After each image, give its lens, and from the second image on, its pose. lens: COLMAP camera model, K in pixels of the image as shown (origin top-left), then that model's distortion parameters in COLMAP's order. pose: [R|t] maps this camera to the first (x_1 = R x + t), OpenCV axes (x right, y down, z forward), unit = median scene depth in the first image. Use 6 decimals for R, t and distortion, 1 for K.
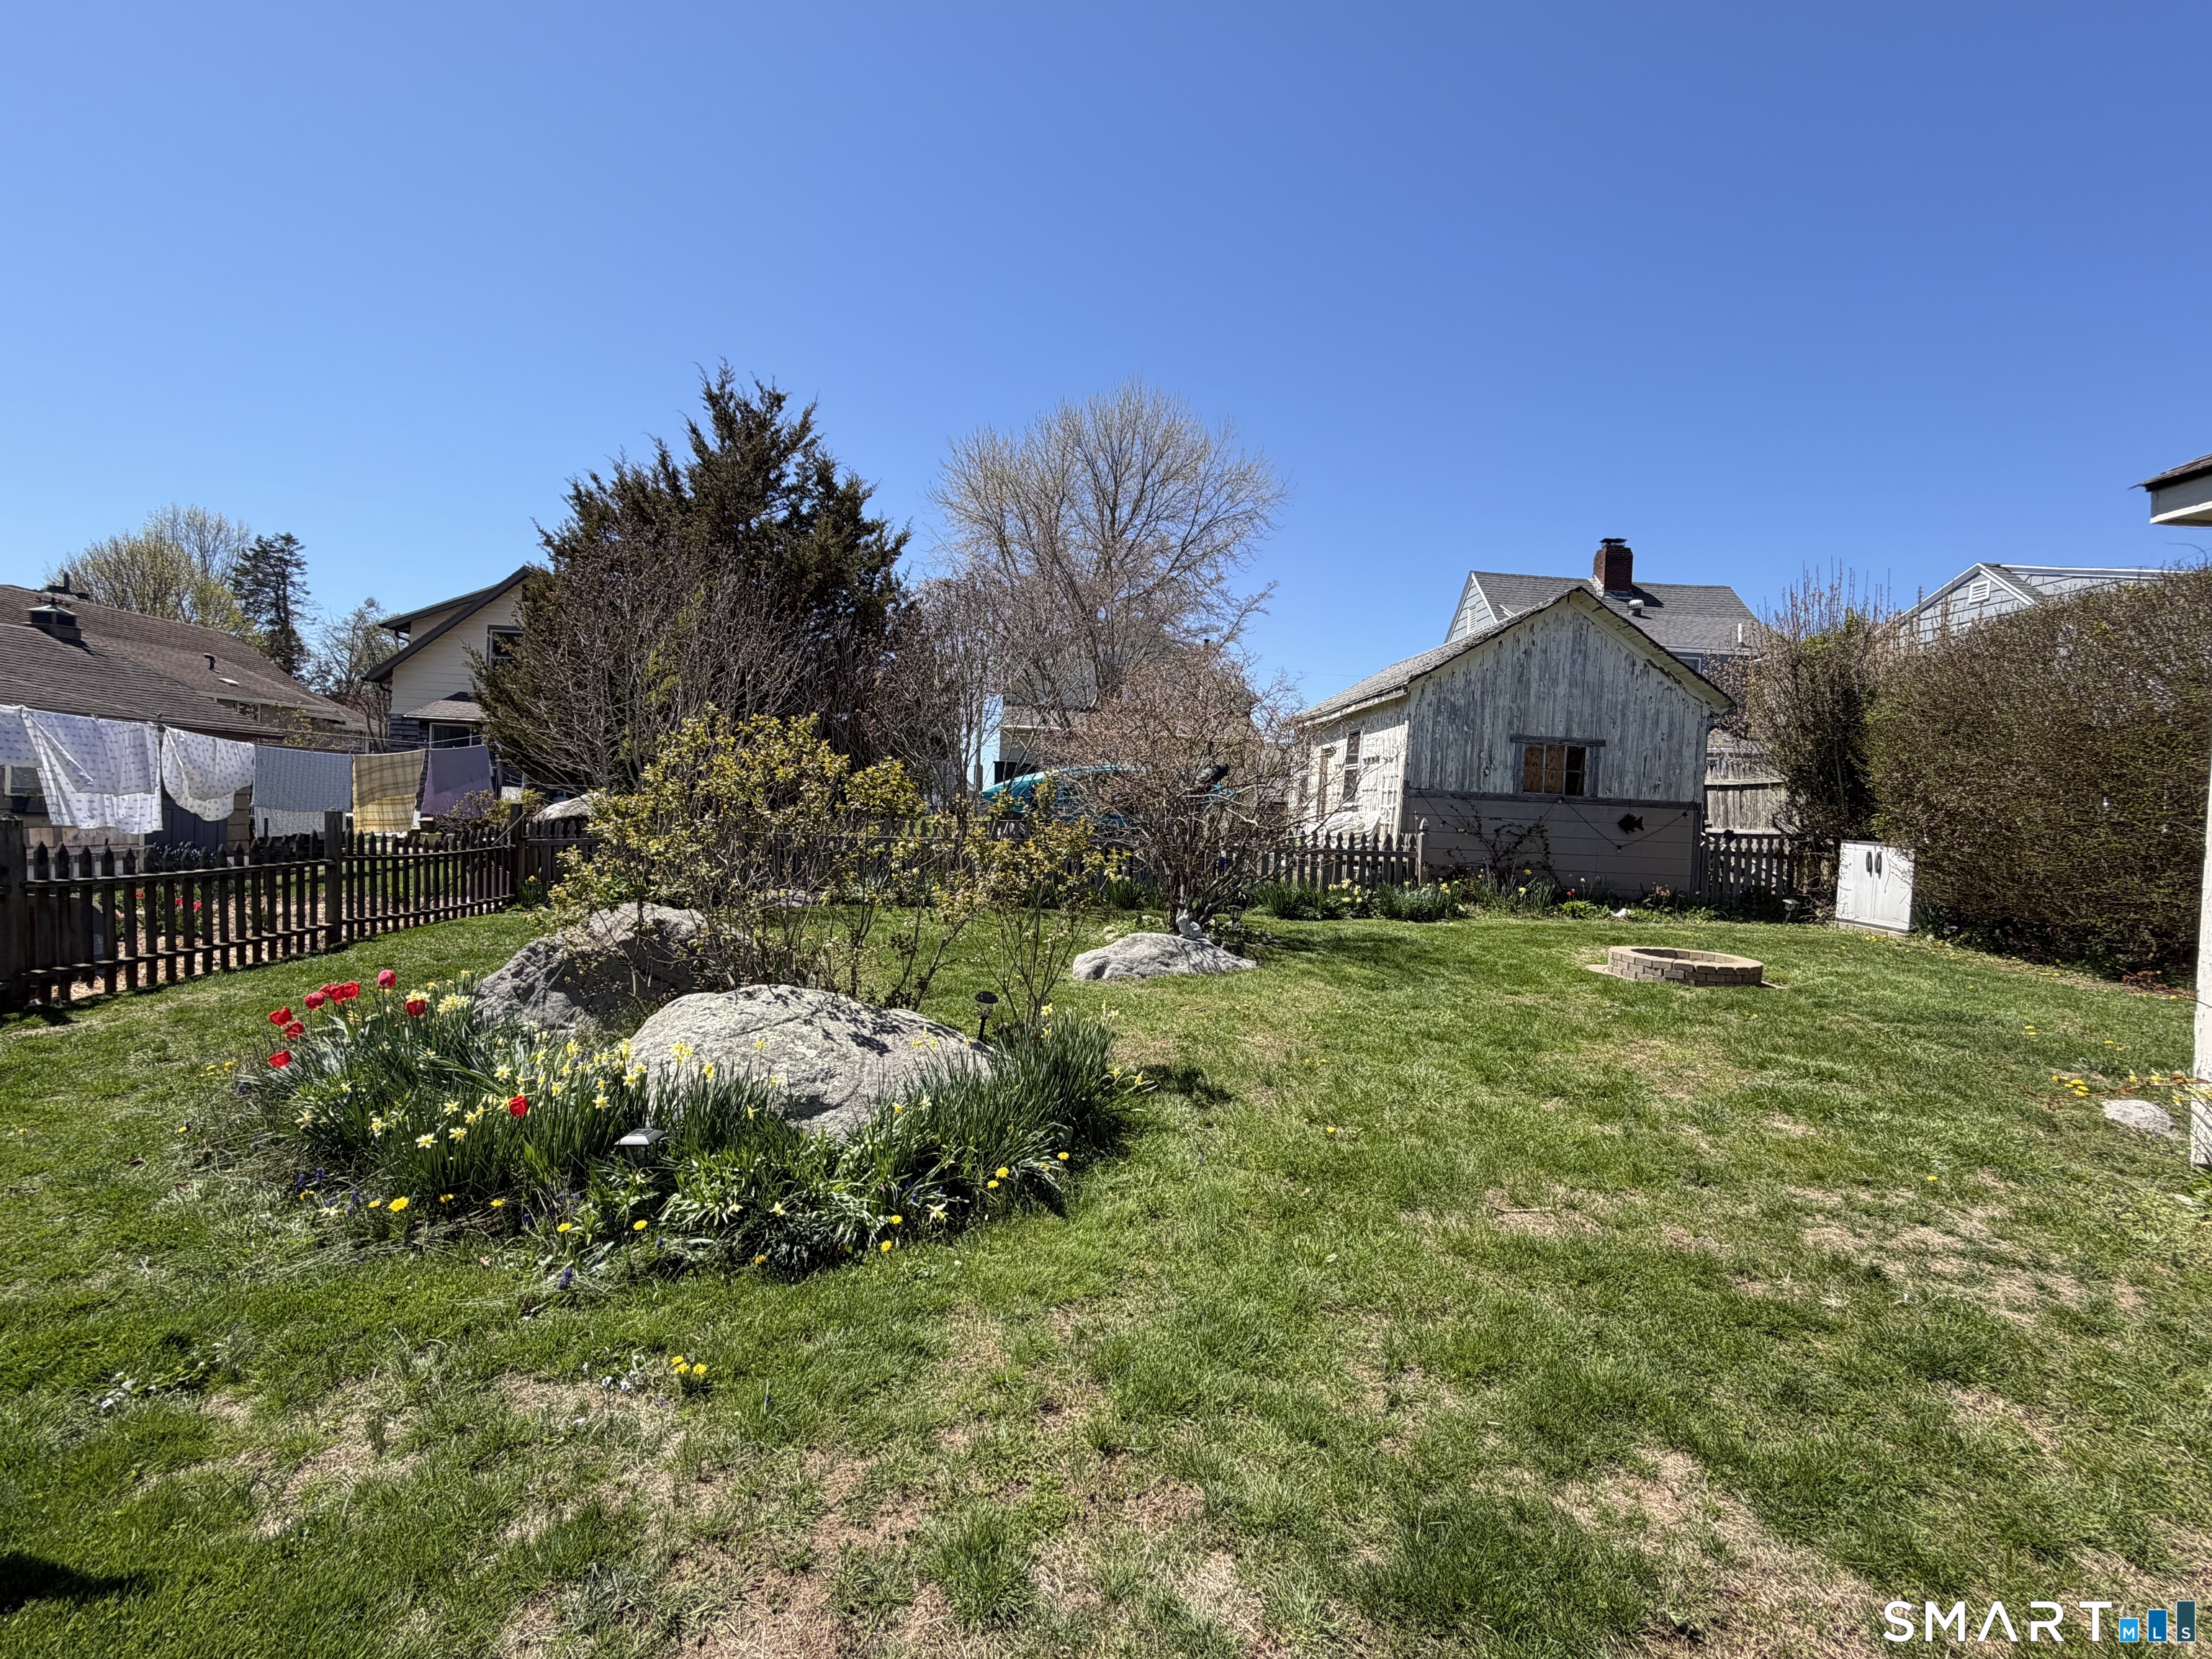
lens RADIAL K [[960.2, 0, 1109.5], [0, 960.2, 826.8], [0, 0, 1]] dist [-0.002224, -0.000431]
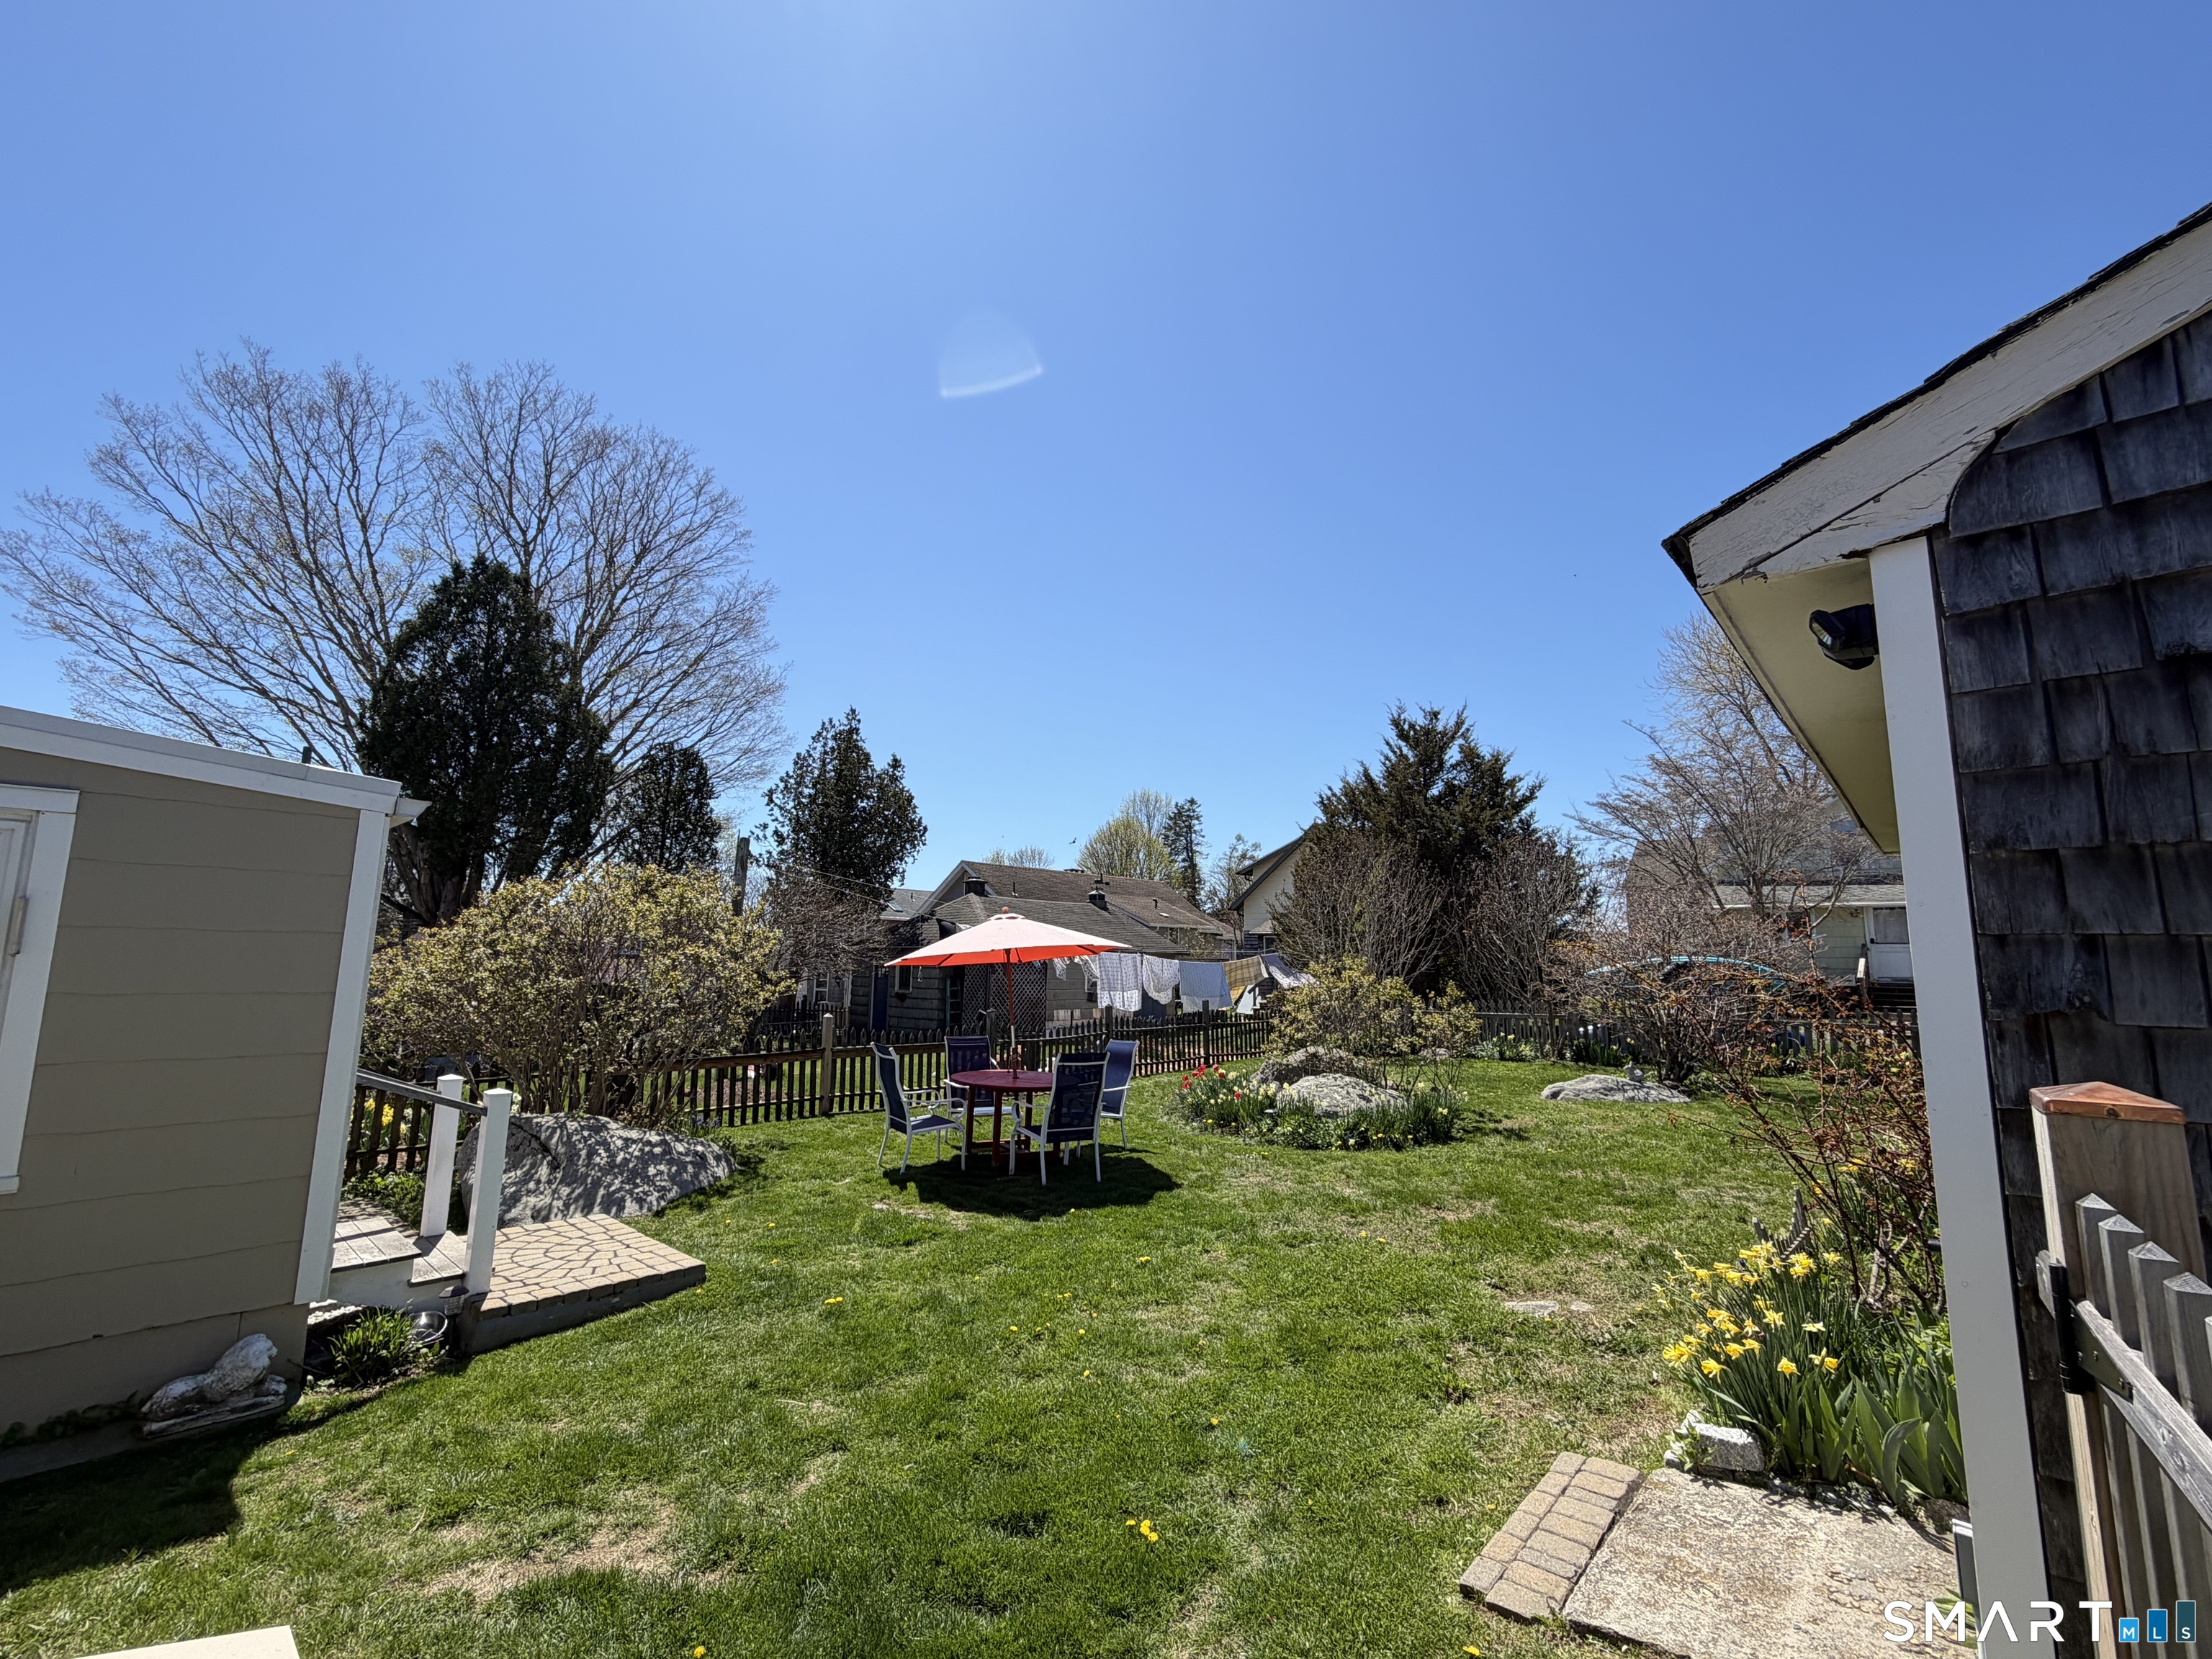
lens RADIAL K [[960.2, 0, 1110.9], [0, 960.2, 832.6], [0, 0, 1]] dist [-0.002224, -0.000431]
pose [[0.698829, -0.129682, -0.703435, 0.310019], [0.004249, 0.984163, -0.177215, -0.003025], [0.715276, 0.120854, 0.688313, -0.346327]]
